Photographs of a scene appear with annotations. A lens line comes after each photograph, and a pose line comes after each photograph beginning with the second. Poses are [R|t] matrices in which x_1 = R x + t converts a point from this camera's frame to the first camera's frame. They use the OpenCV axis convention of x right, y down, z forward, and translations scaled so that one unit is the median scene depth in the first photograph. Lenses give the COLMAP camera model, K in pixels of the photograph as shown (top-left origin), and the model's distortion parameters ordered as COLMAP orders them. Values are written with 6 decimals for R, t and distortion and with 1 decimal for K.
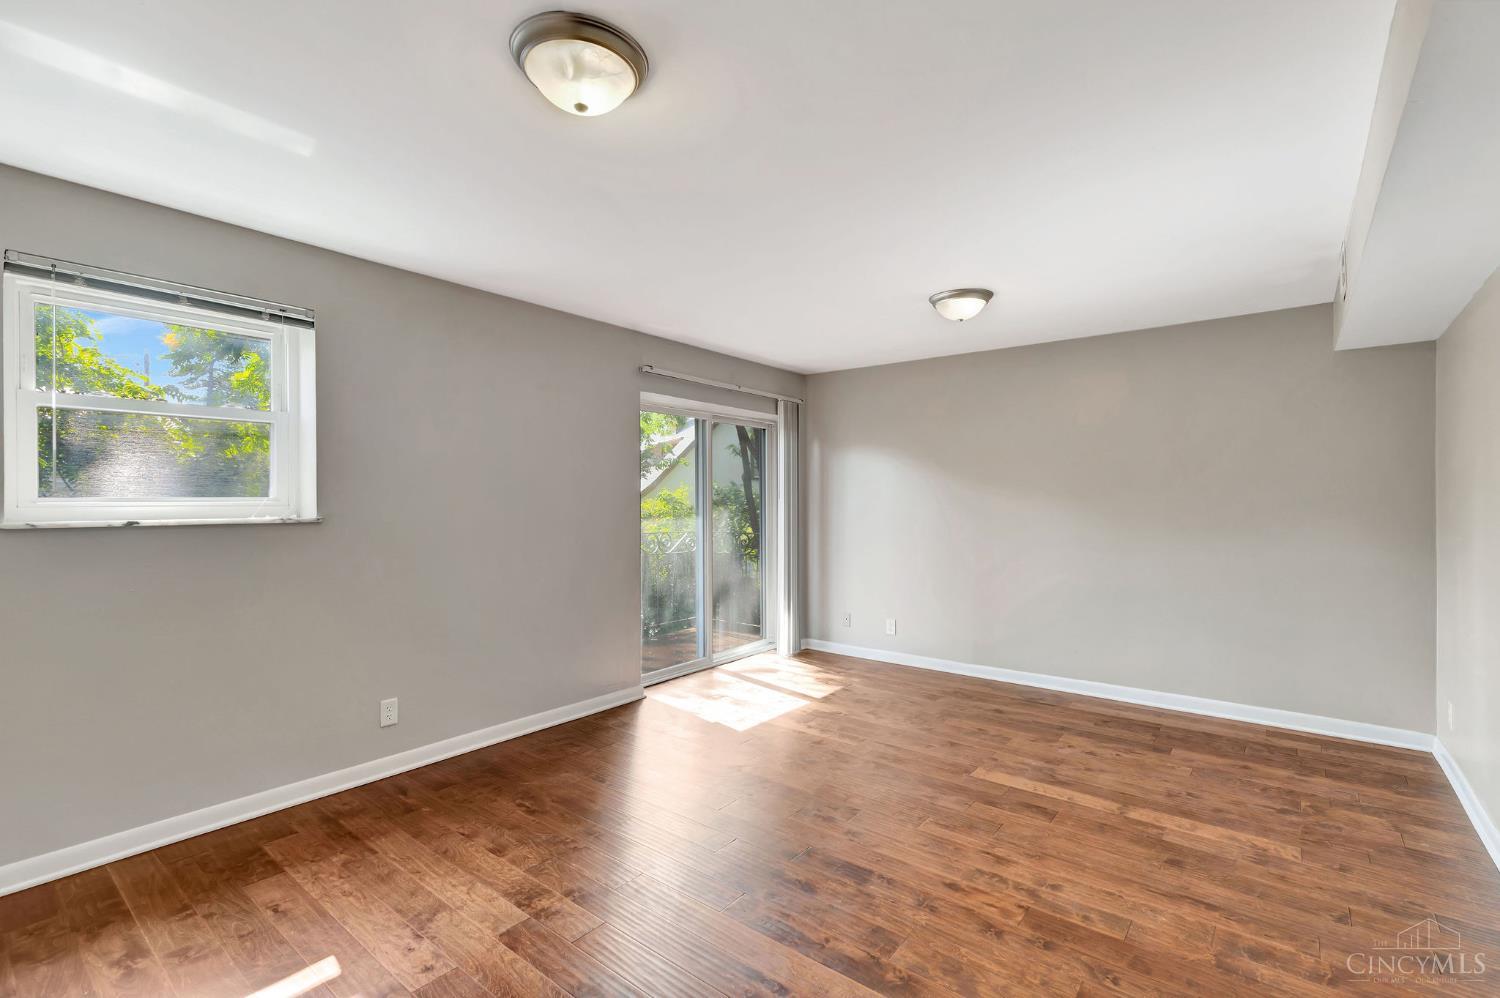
lens RADIAL K [[685.8, 0, 736.1], [0, 685.8, 495.1], [0, 0, 1]] dist [0.009229, -0.001281]
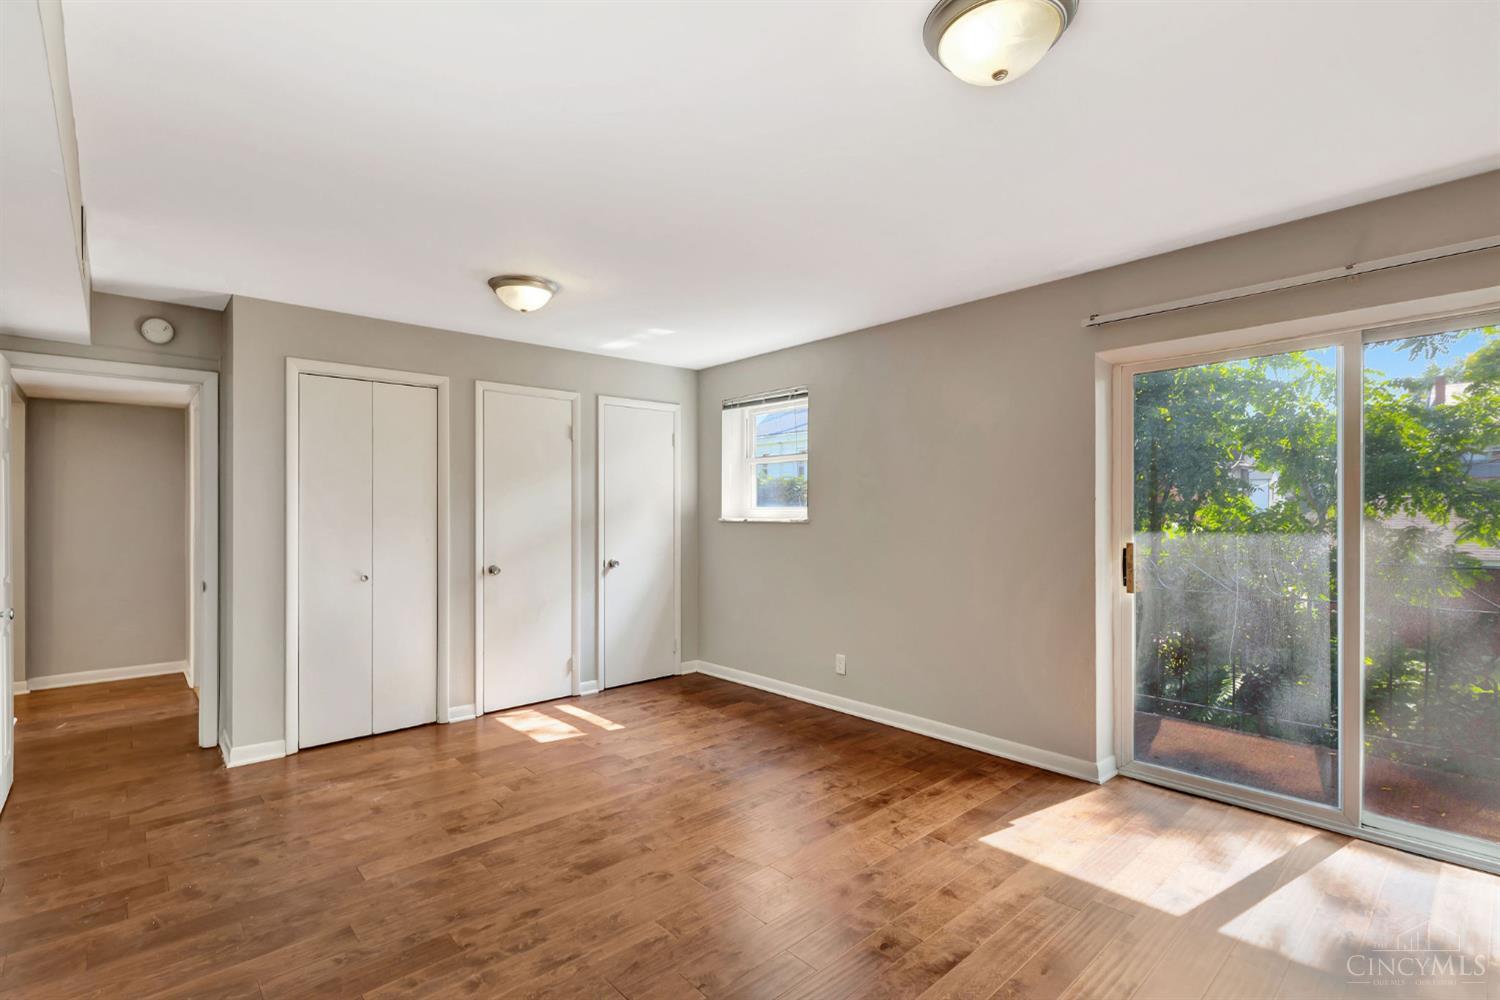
lens RADIAL K [[685.8, 0, 743.2], [0, 685.8, 505.0], [0, 0, 1]] dist [0.009229, -0.001281]
pose [[-0.158003, -0.005105, -0.987425, 1.129978], [0.013932, 0.999876, -0.007399, 0.010994], [0.987340, -0.014926, -0.157913, 1.346479]]
